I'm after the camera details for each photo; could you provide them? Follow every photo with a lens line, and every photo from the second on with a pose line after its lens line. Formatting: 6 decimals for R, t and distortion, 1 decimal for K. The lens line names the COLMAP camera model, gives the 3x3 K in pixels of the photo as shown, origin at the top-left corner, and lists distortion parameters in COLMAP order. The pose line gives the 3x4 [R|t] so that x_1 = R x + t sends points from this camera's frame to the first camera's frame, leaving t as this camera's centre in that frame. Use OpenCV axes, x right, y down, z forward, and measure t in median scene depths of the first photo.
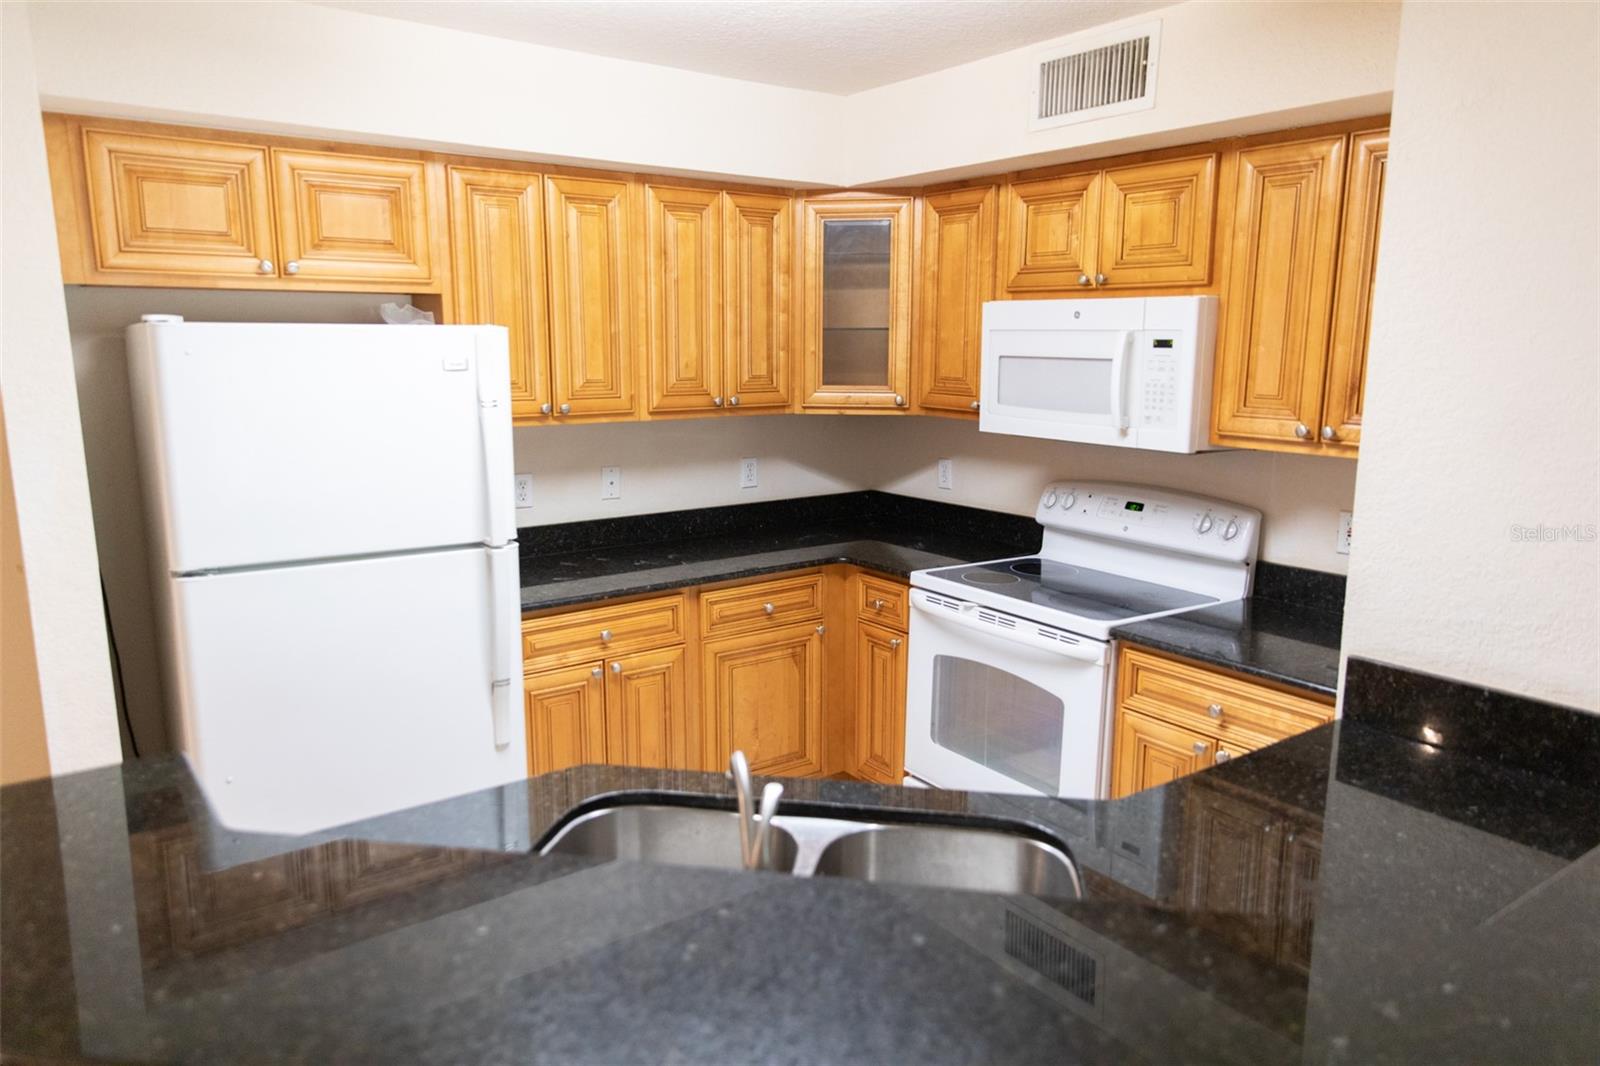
lens RADIAL K [[1062.0, 0, 800.0], [0, 1062.0, 533.0], [0, 0, 1]] dist [0.013894, -0.006272]
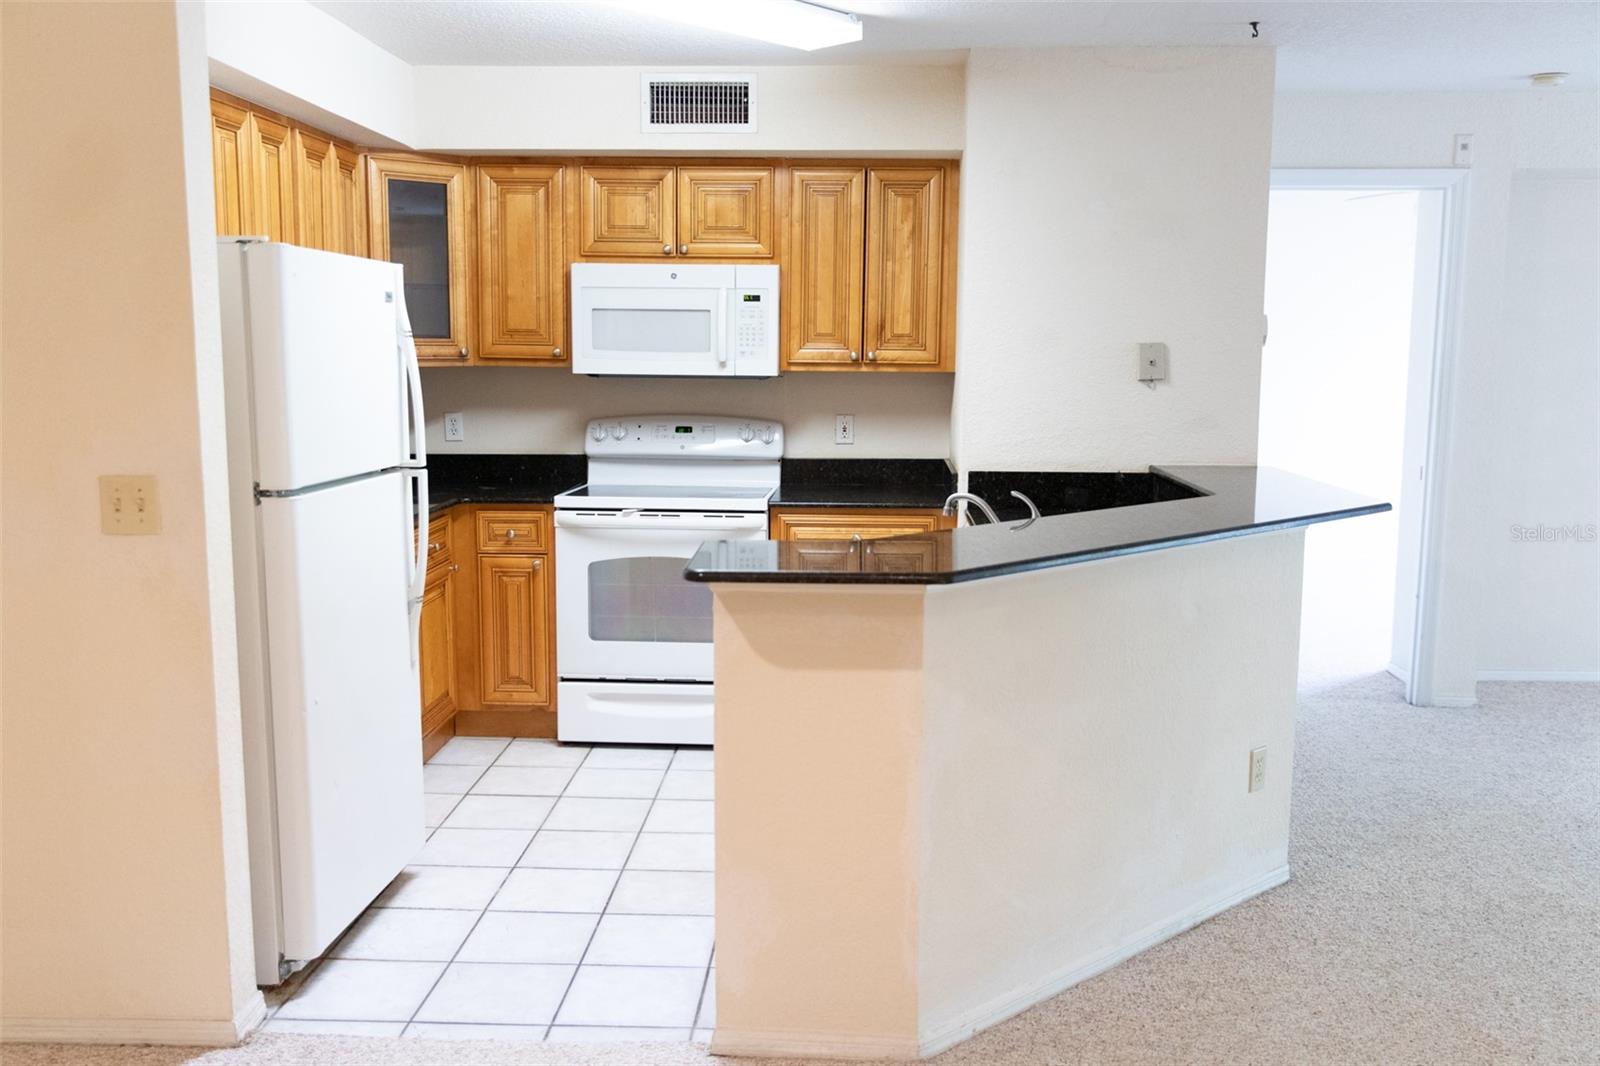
lens RADIAL K [[1365.7, 0, 800.0], [0, 1365.7, 533.0], [0, 0, 1]] dist [-0.002010, -0.000833]
pose [[0.619334, -0.103242, 0.778310, -0.949615], [0.136808, 0.990342, 0.022504, 0.085840], [-0.773116, 0.092541, 0.627477, -0.127351]]
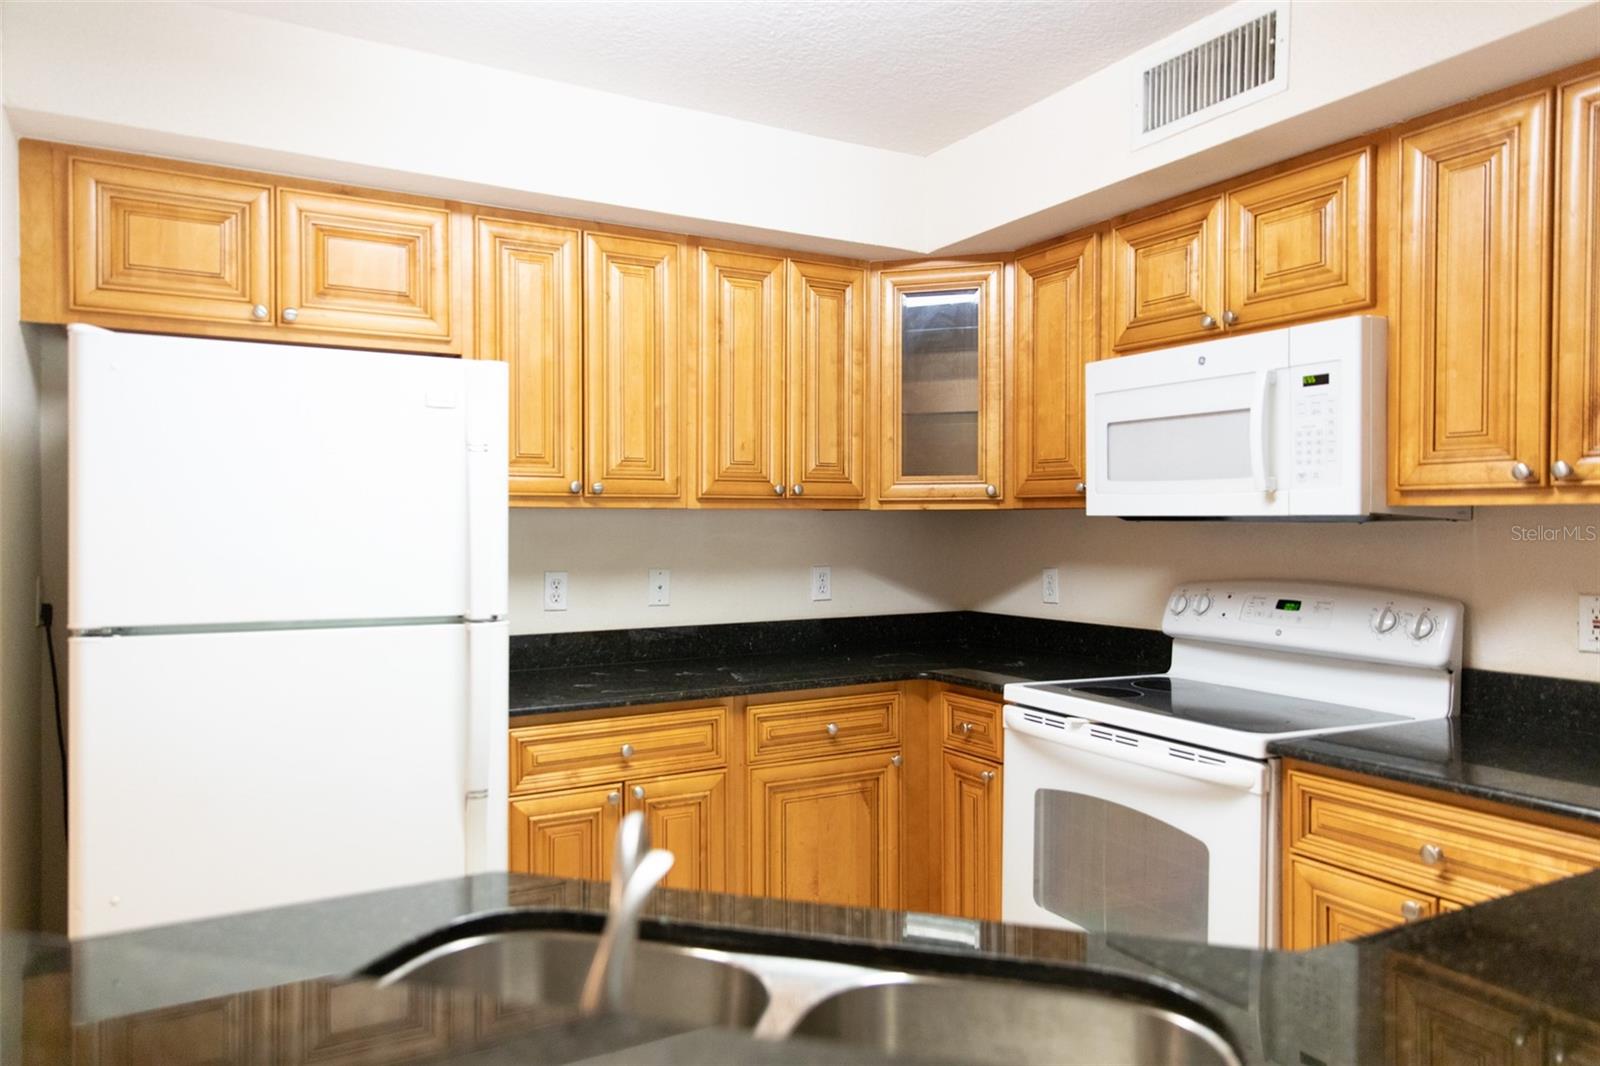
lens RADIAL K [[1062.0, 0, 800.0], [0, 1062.0, 533.0], [0, 0, 1]] dist [0.013894, -0.006272]
pose [[0.993533, -0.002319, -0.113522, 0.045330], [-0.017167, 0.985230, -0.170376, 0.069018], [0.112240, 0.171223, 0.978818, 0.183426]]
